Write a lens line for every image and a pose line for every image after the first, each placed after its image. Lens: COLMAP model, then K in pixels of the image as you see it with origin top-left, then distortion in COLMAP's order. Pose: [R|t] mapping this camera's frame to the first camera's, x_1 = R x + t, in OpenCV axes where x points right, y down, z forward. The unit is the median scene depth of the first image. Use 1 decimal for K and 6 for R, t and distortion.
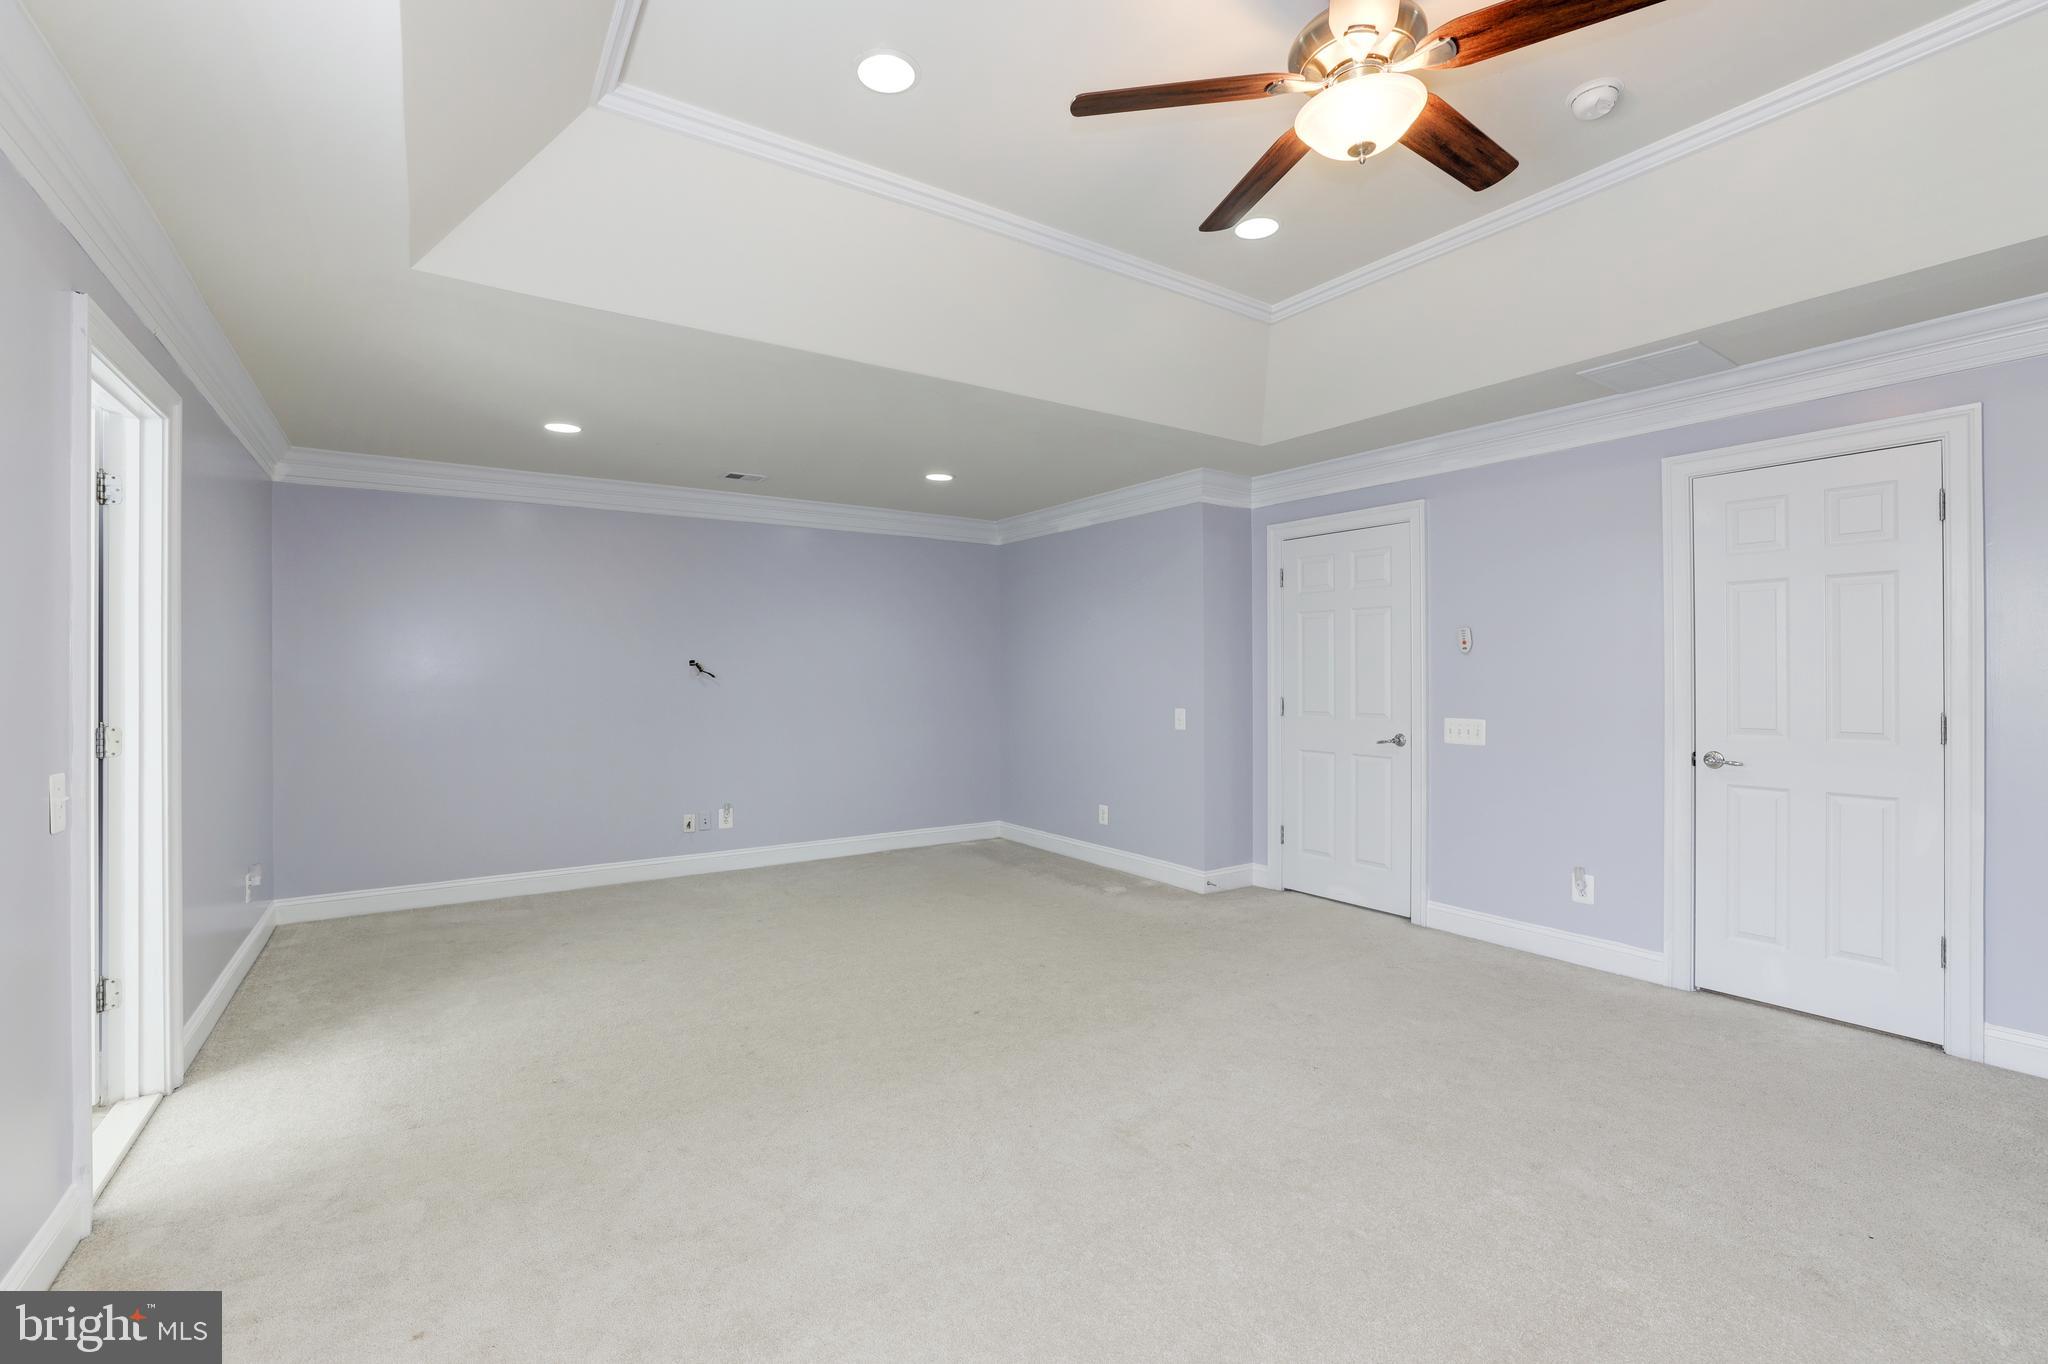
lens RADIAL K [[883.1, 0, 1024.1], [0, 883.1, 675.4], [0, 0, 1]] dist [-0.056000, 0.020927]
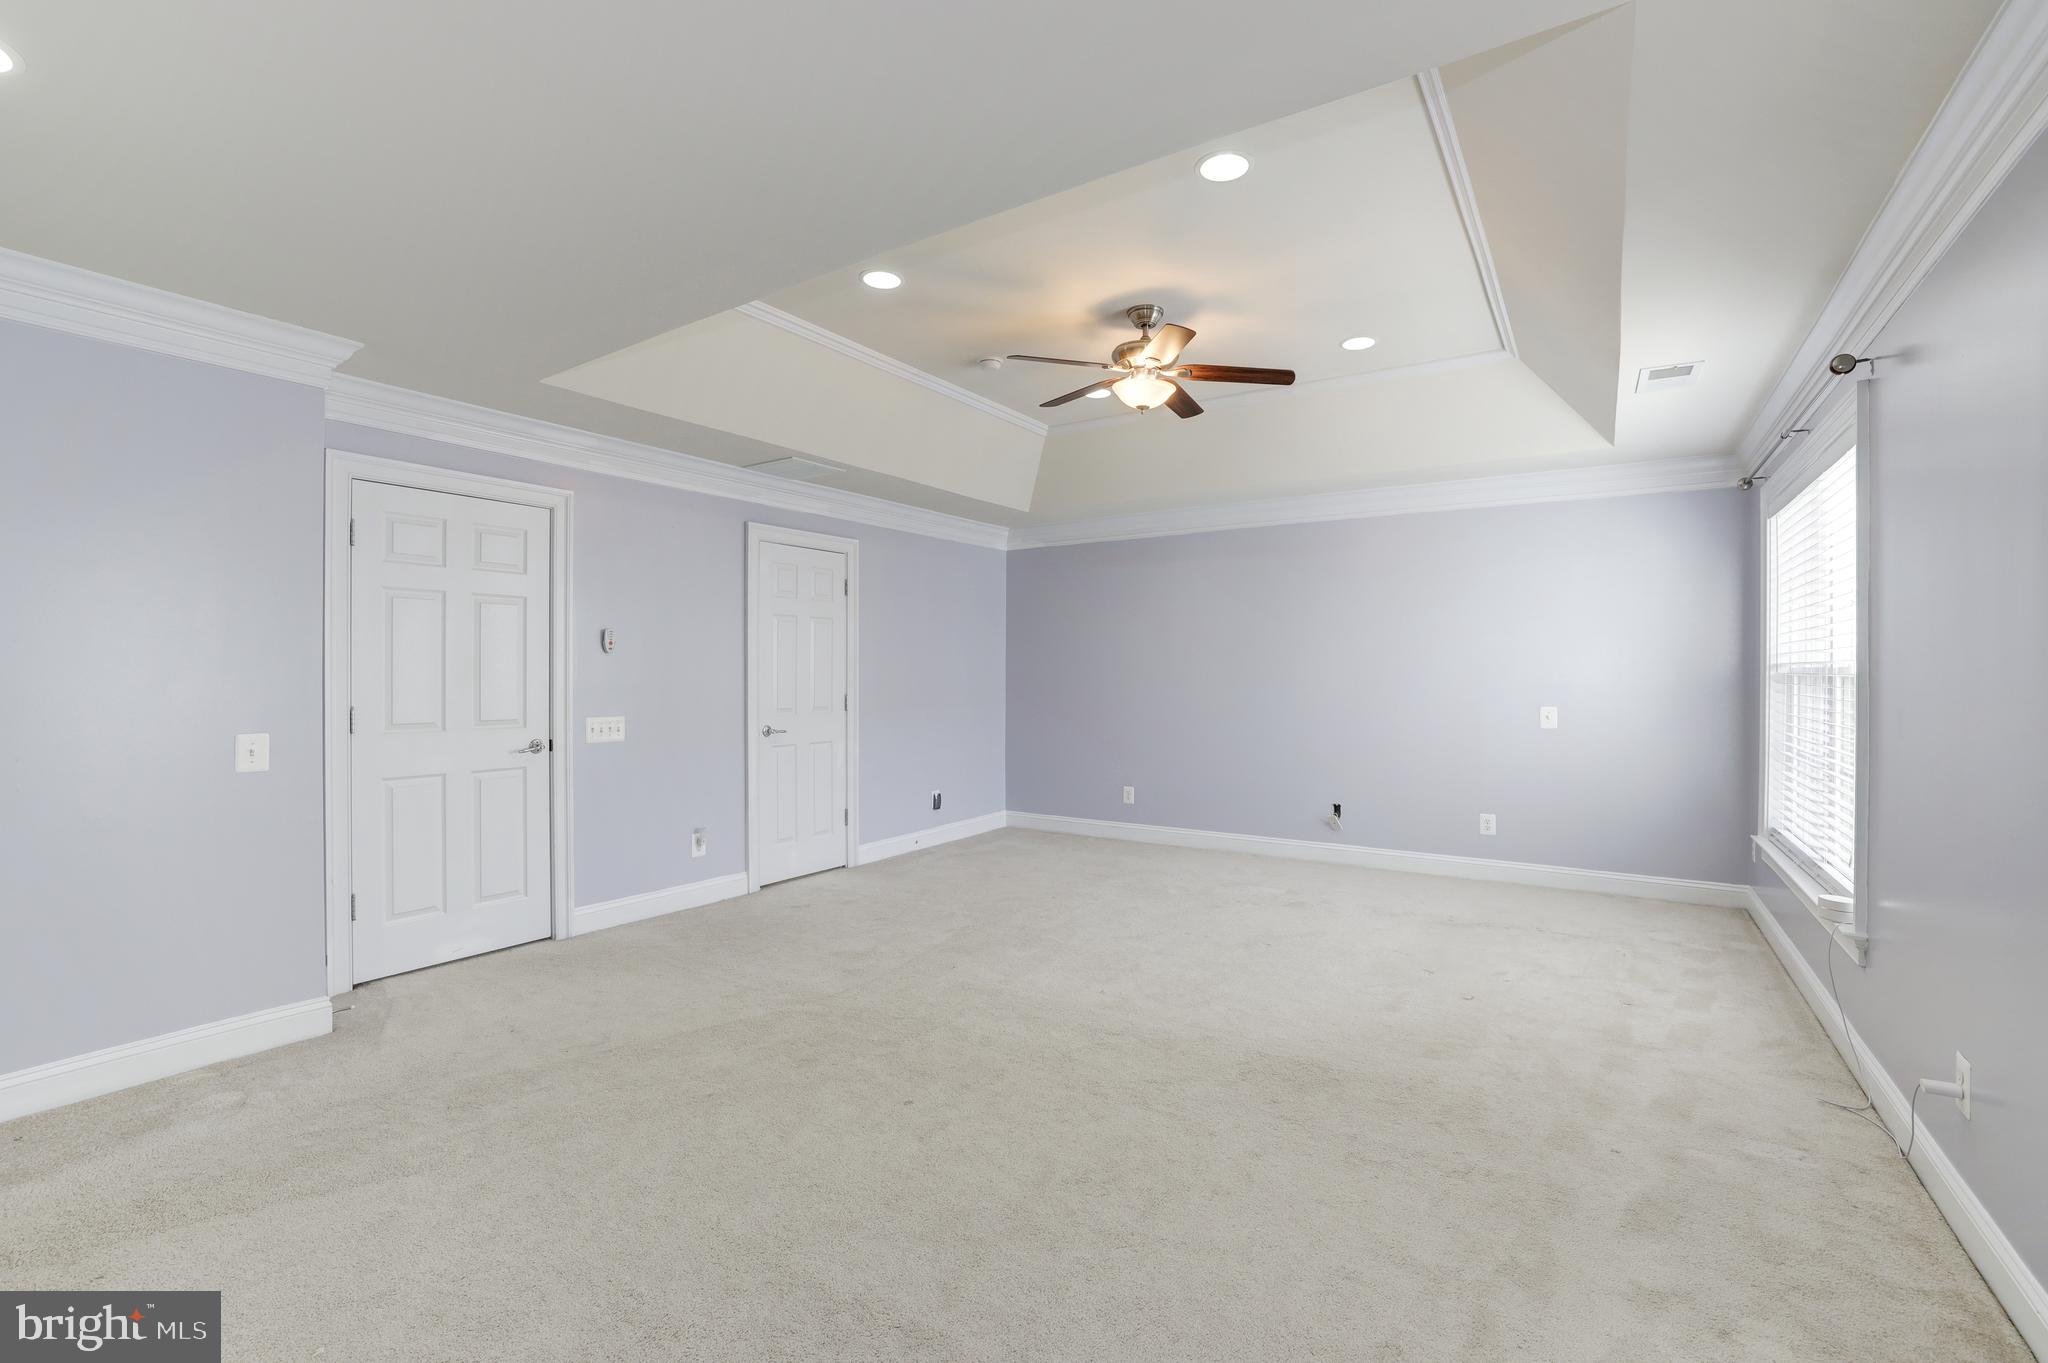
lens RADIAL K [[883.1, 0, 1024.1], [0, 883.1, 674.9], [0, 0, 1]] dist [-0.056000, 0.020927]
pose [[-0.382647, 0.000124, 0.923895, -0.580436], [-0.000680, 1.000000, -0.000416, 0.000607], [-0.923894, -0.000787, -0.382647, 0.861116]]
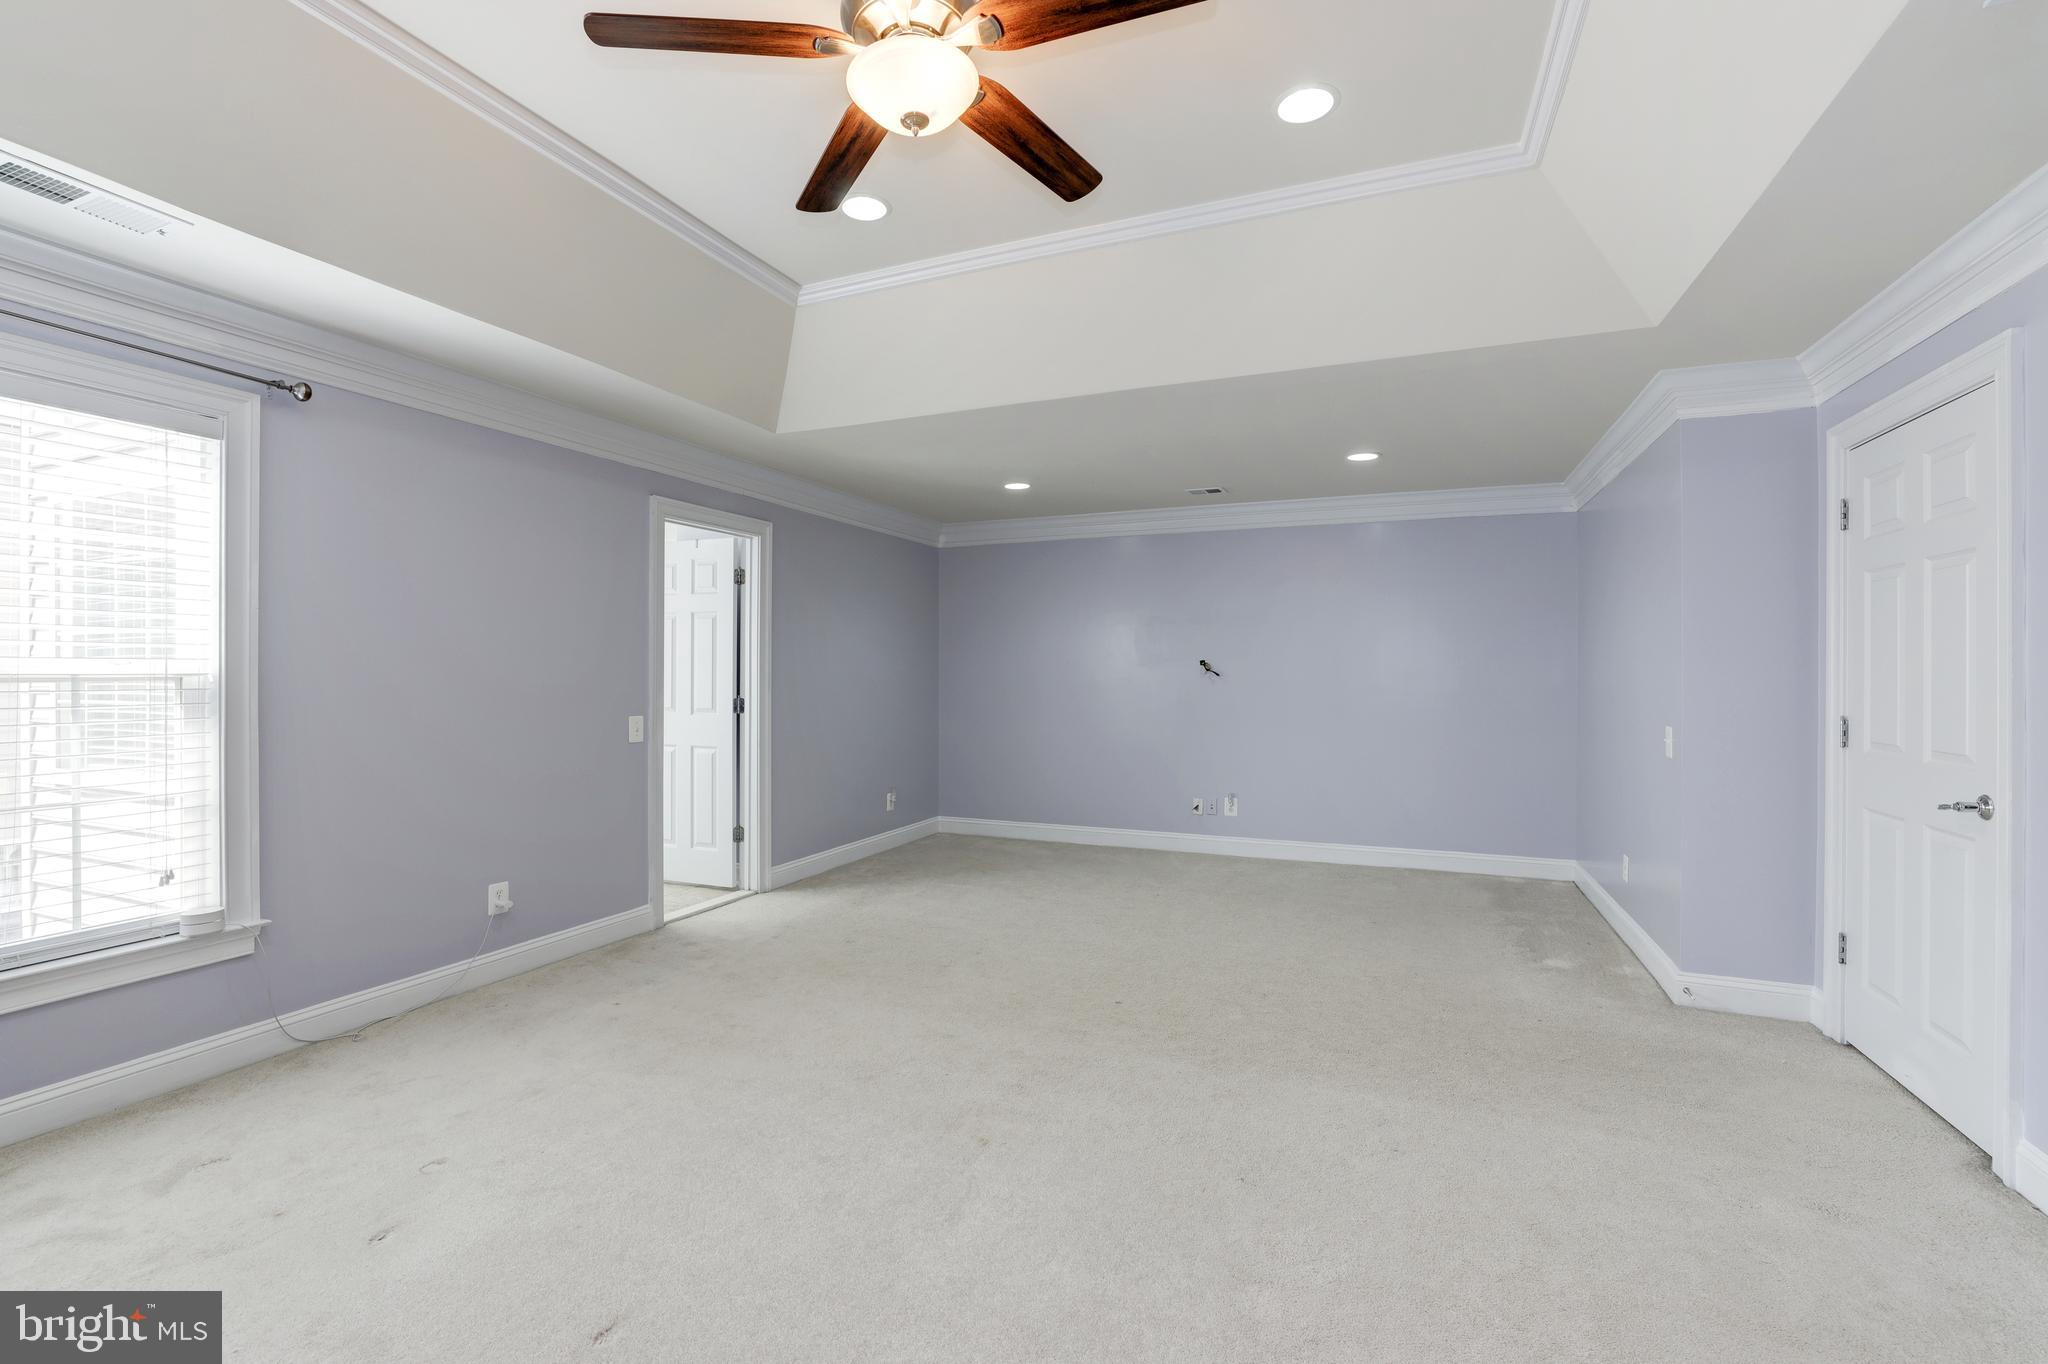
lens RADIAL K [[883.1, 0, 1024.1], [0, 883.1, 675.4], [0, 0, 1]] dist [-0.056000, 0.020927]
pose [[0.539301, 0.006557, -0.842088, 0.543176], [-0.005745, 0.999975, 0.004108, -0.002011], [0.842094, 0.002622, 0.539325, 0.254518]]
